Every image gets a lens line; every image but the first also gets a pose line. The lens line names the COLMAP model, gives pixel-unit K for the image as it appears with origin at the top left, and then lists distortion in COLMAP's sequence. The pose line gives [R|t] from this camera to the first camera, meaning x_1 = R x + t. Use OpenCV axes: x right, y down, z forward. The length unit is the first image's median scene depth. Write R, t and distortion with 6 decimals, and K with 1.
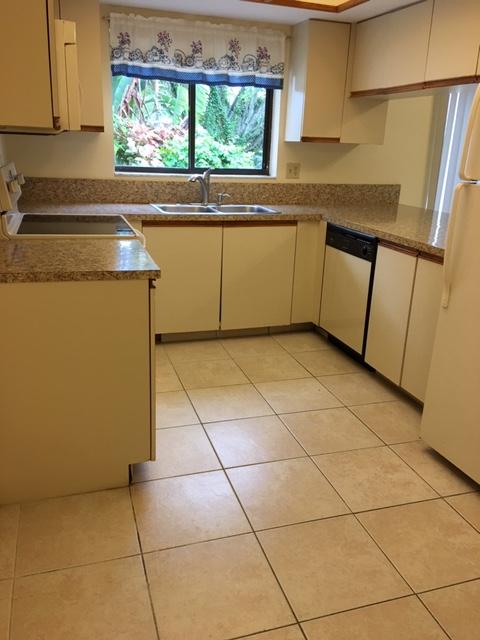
lens RADIAL K [[541.5, 0, 240.0], [0, 541.5, 320.0], [0, 0, 1]] dist [0.141235, -0.203537]
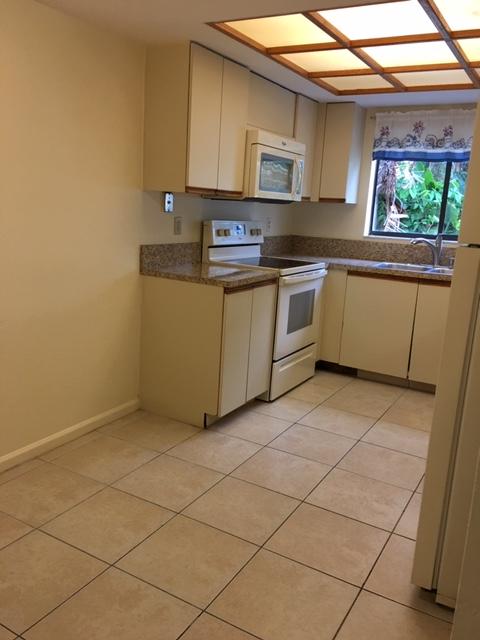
lens RADIAL K [[541.5, 0, 240.0], [0, 541.5, 320.0], [0, 0, 1]] dist [0.141235, -0.203537]
pose [[0.671658, 0.154860, -0.724496, 0.525715], [-0.257590, 0.965711, -0.032384, 0.027105], [0.694639, 0.208374, 0.688518, 0.005232]]
